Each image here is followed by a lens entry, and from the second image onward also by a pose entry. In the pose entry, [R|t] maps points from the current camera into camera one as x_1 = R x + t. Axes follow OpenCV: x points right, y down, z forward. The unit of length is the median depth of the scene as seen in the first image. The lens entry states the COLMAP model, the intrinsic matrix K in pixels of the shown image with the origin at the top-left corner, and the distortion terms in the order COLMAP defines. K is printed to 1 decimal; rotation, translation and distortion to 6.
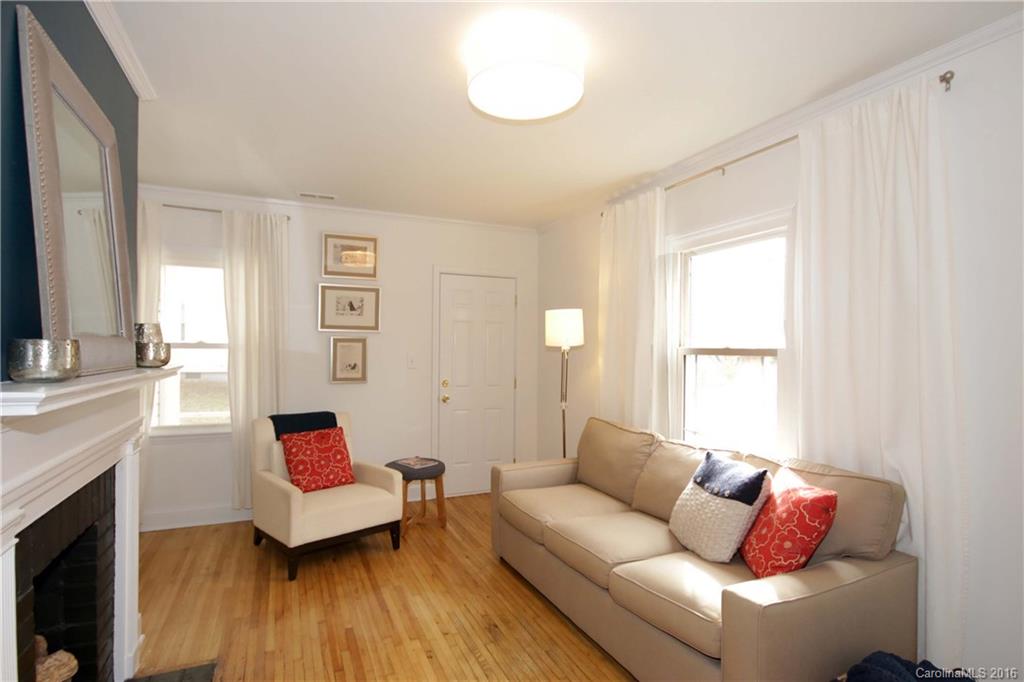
lens RADIAL K [[514.8, 0, 514.7], [0, 514.8, 345.3], [0, 0, 1]] dist [-0.000080, 0.000108]
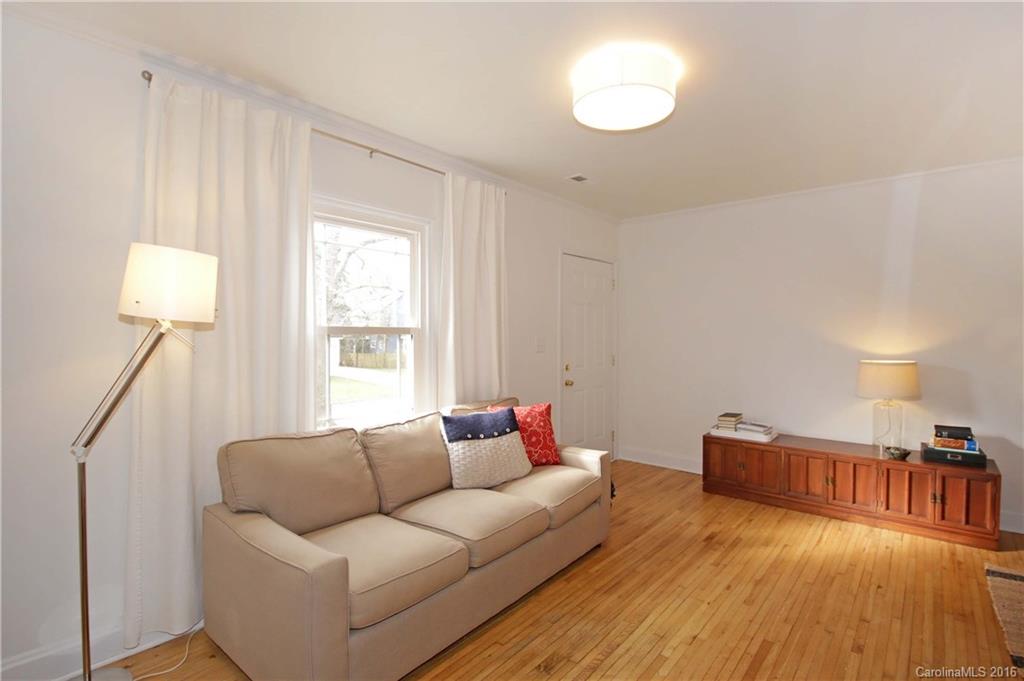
lens RADIAL K [[499.6, 0, 498.3], [0, 499.6, 341.6], [0, 0, 1]] dist [0.002774, 0.000772]
pose [[-0.409440, -0.030108, 0.911840, -0.511066], [-0.010949, 0.999546, 0.028087, 0.002298], [-0.912271, 0.001516, -0.409584, 0.976706]]
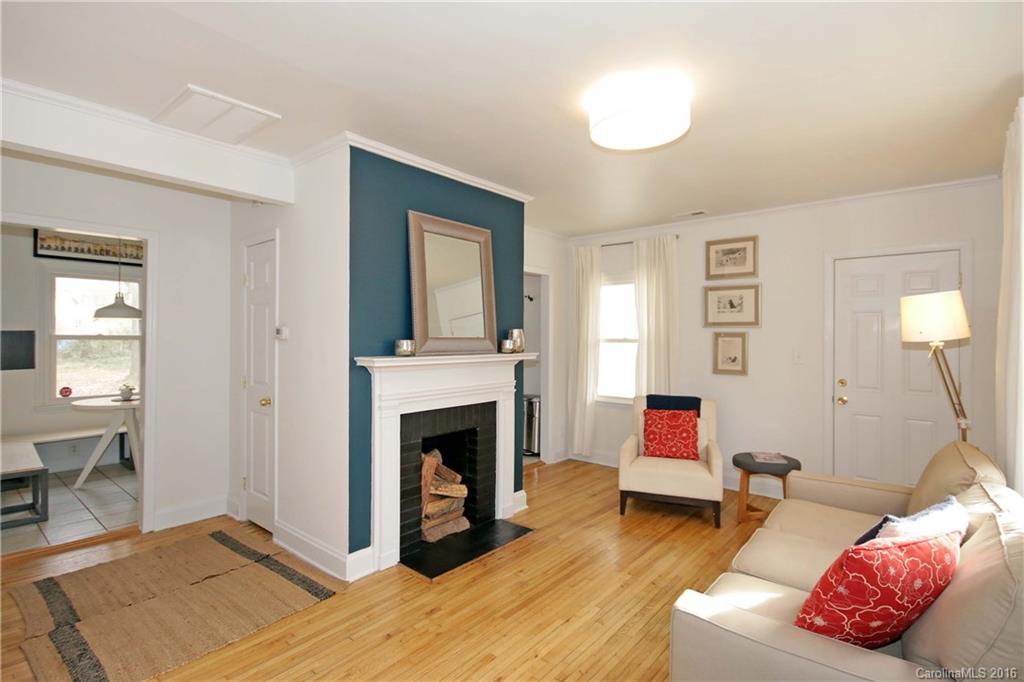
lens RADIAL K [[499.6, 0, 498.3], [0, 499.6, 342.1], [0, 0, 1]] dist [0.002774, 0.000772]
pose [[0.417090, 0.001102, -0.908864, 0.521612], [0.002542, 0.999994, 0.002379, 0.000319], [0.908861, -0.003302, 0.417085, 0.134607]]
